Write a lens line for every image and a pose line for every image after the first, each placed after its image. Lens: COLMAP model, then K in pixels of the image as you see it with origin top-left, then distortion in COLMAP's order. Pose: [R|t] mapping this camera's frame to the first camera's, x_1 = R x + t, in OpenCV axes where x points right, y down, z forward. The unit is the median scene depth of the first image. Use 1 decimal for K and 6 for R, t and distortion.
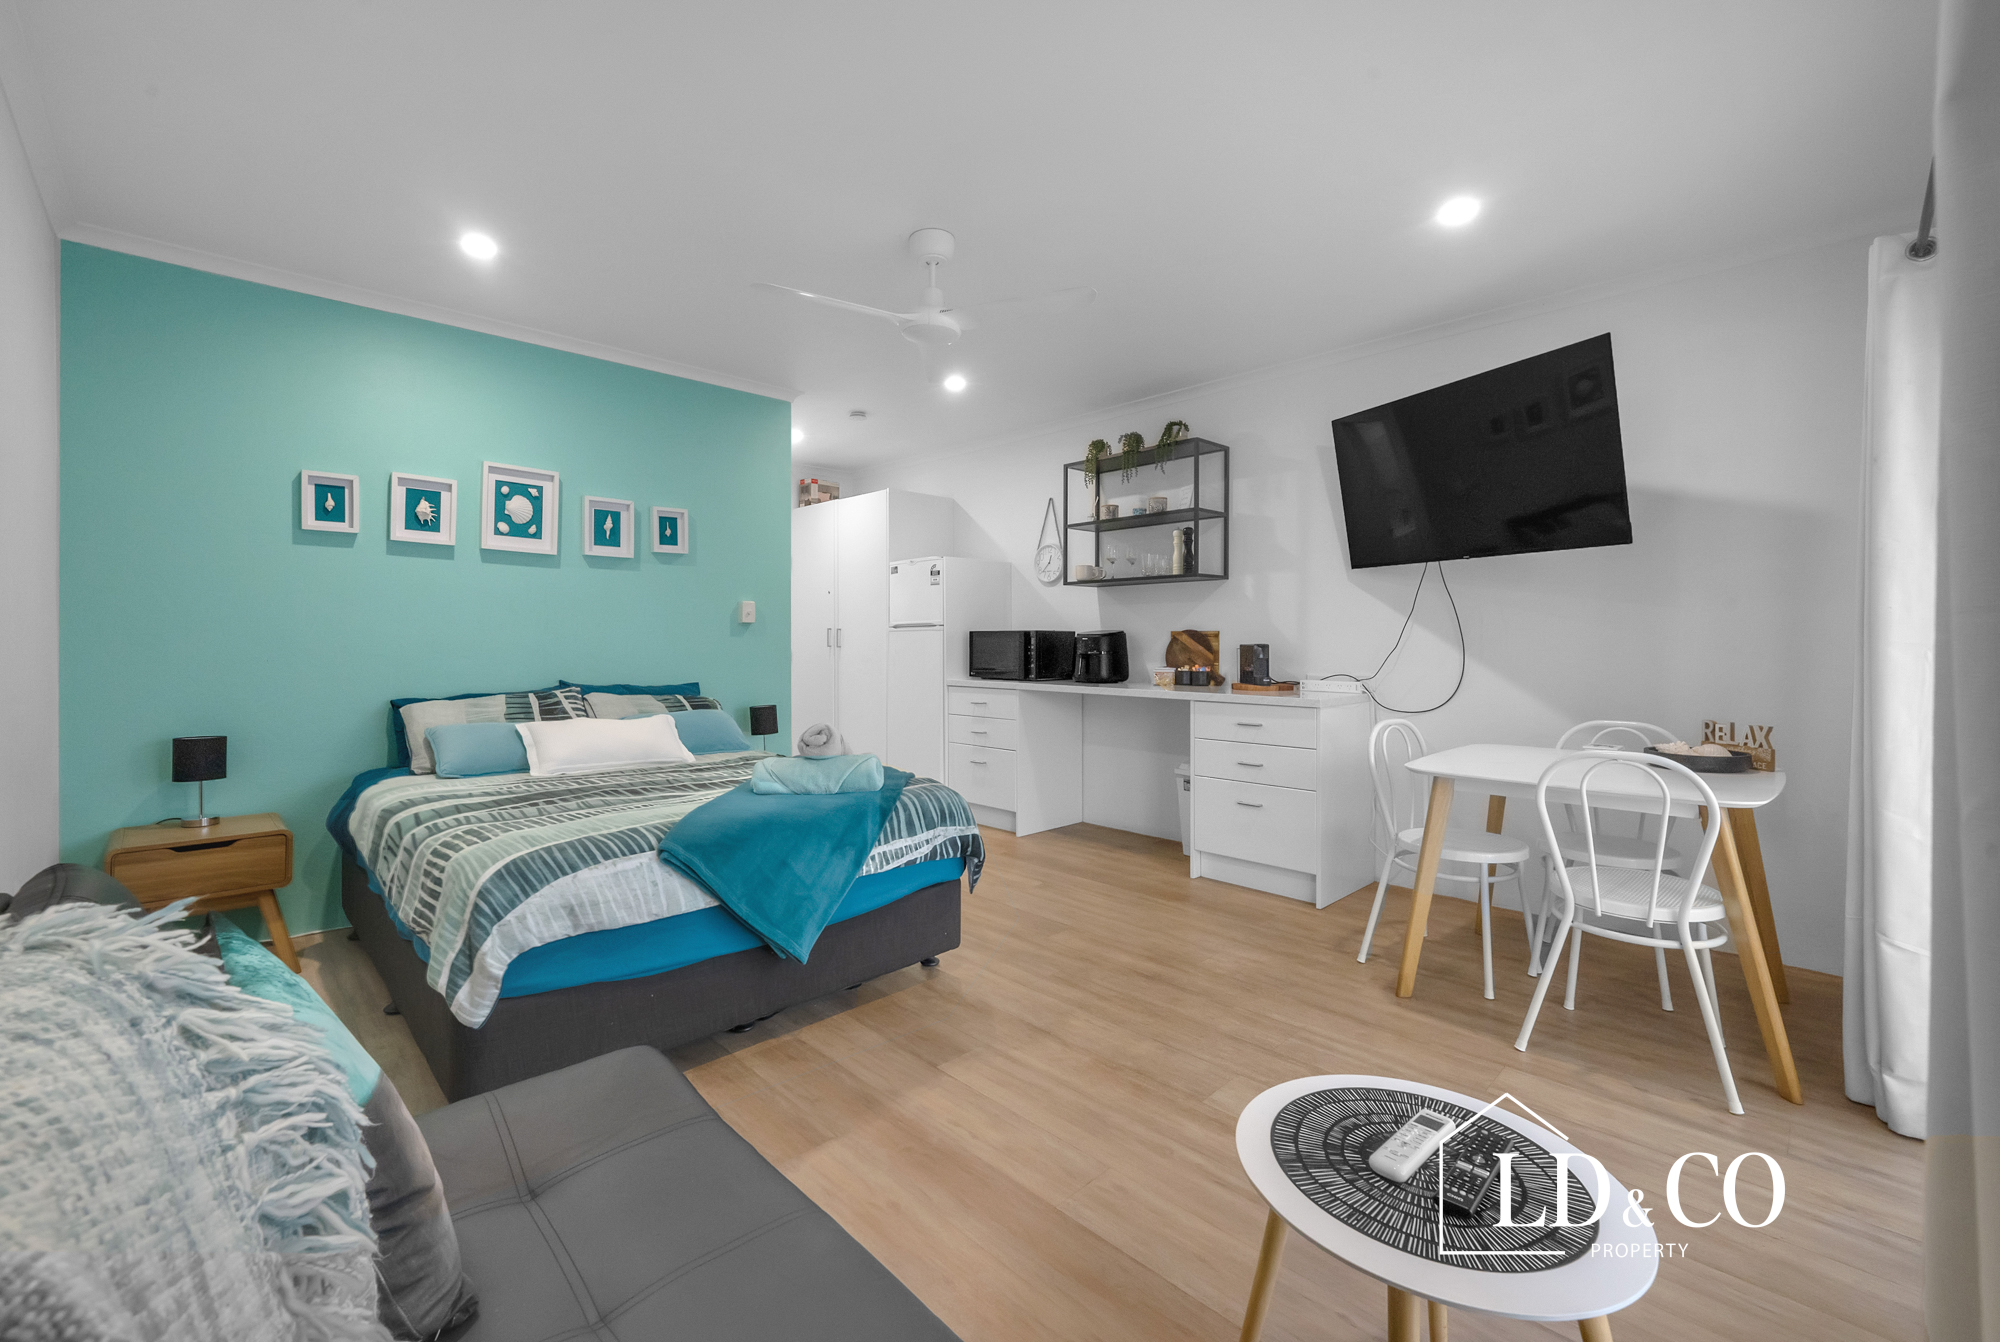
lens RADIAL K [[809.0, 0, 992.5], [0, 809.0, 638.4], [0, 0, 1]] dist [0.001340, -0.000017]
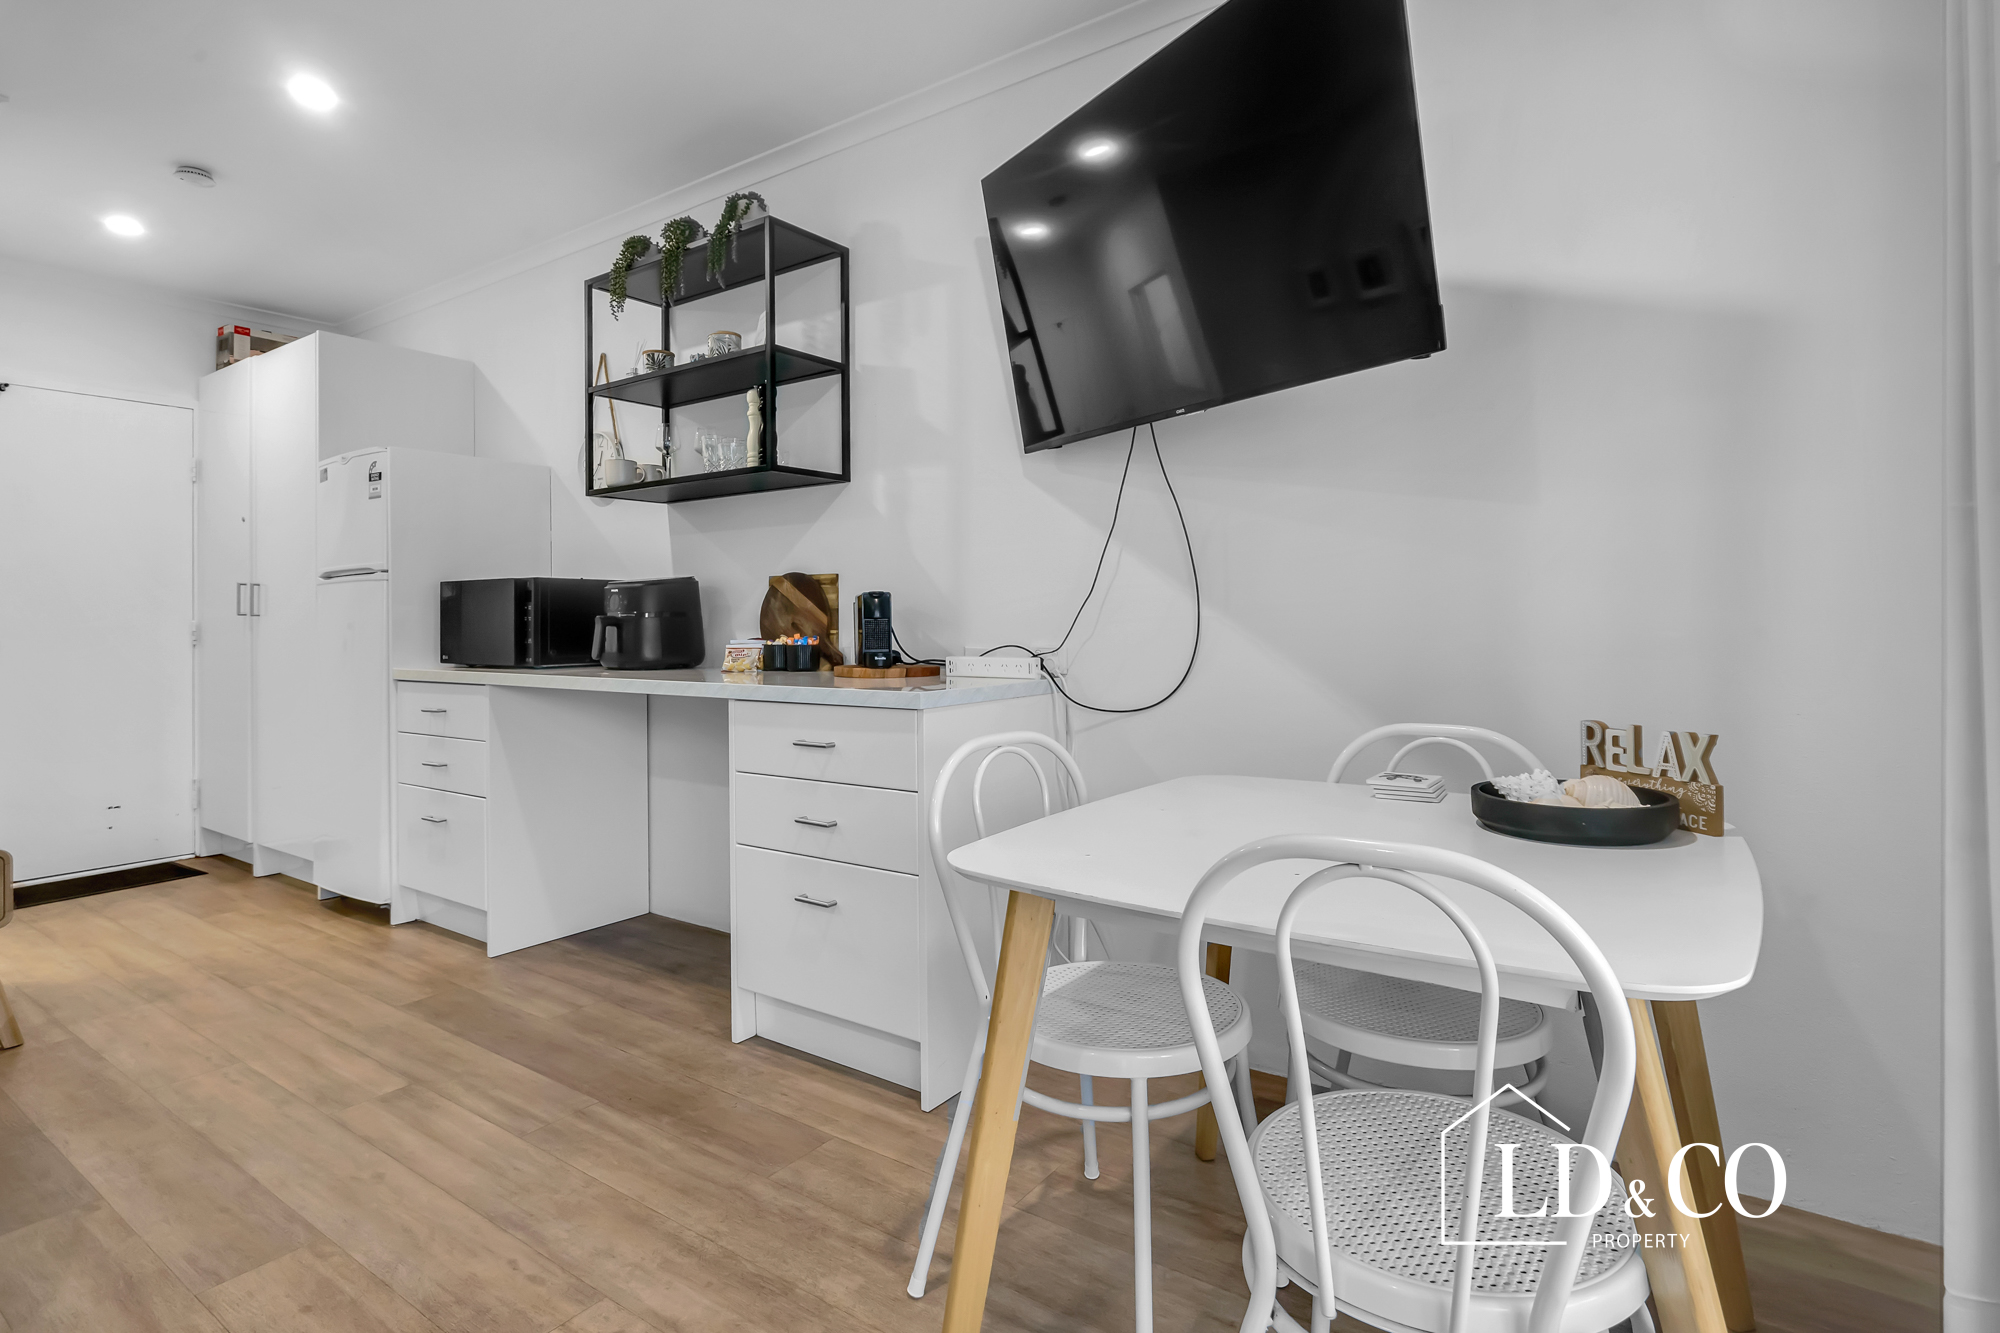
lens RADIAL K [[991.8, 0, 1009.0], [0, 991.8, 600.9], [0, 0, 1]] dist [-0.002690, -0.000561]
pose [[0.980263, -0.005428, 0.197623, 0.318736], [0.008799, 0.999830, -0.016188, 0.027345], [-0.197502, 0.017607, 0.980144, 0.364682]]
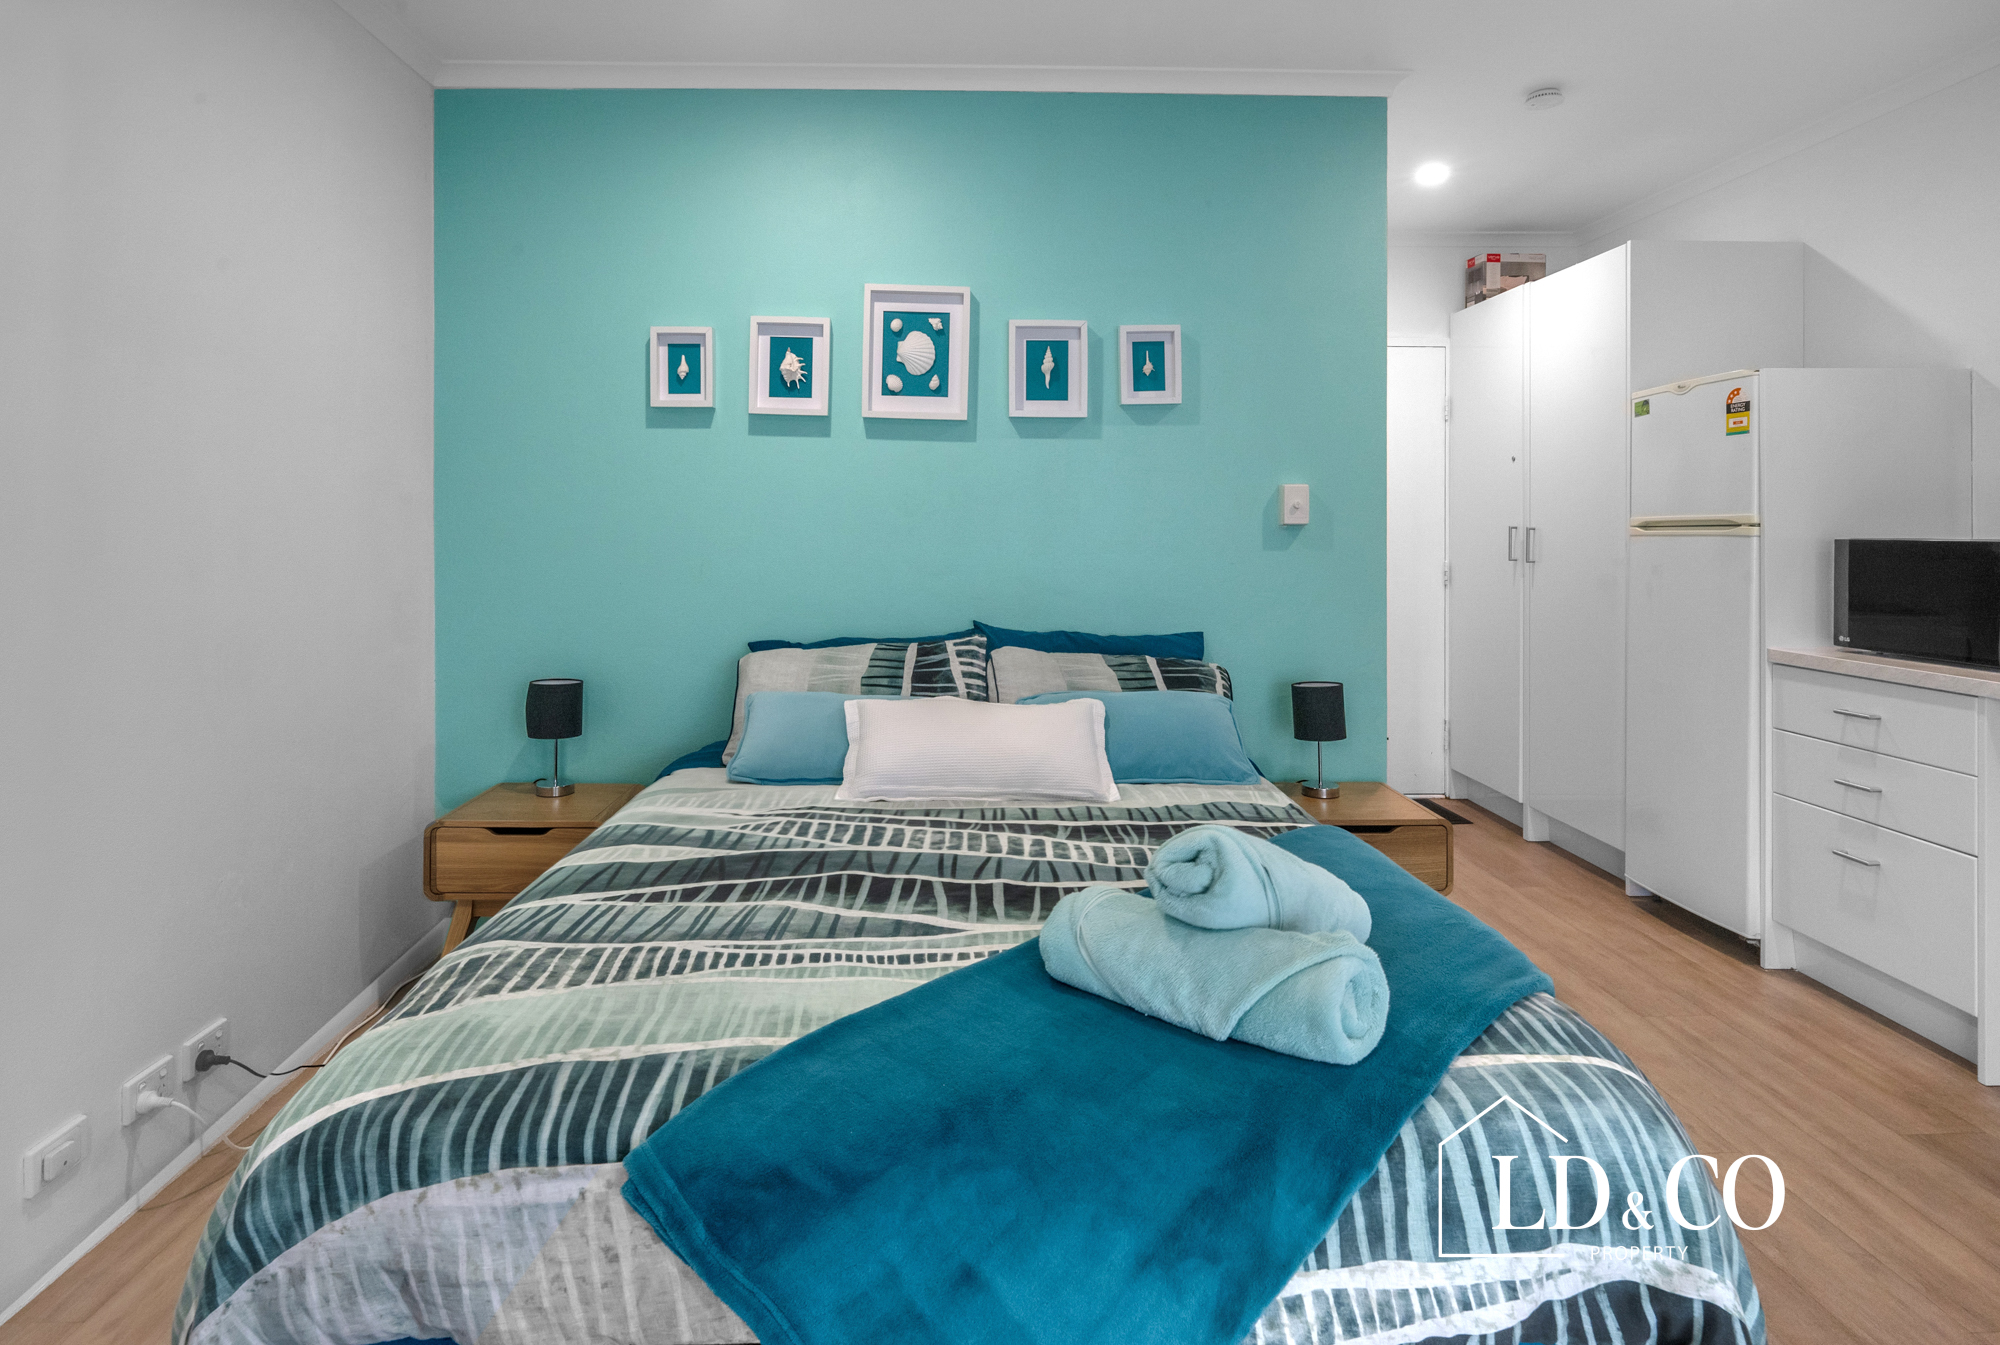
lens RADIAL K [[1076.0, 0, 990.4], [0, 1076.0, 525.2], [0, 0, 1]] dist [0.001261, -0.000008]
pose [[0.741452, 0.000236, -0.671006, 0.031728], [0.000185, 1.000000, 0.000556, -0.023392], [0.671006, -0.000536, 0.741452, 0.410796]]
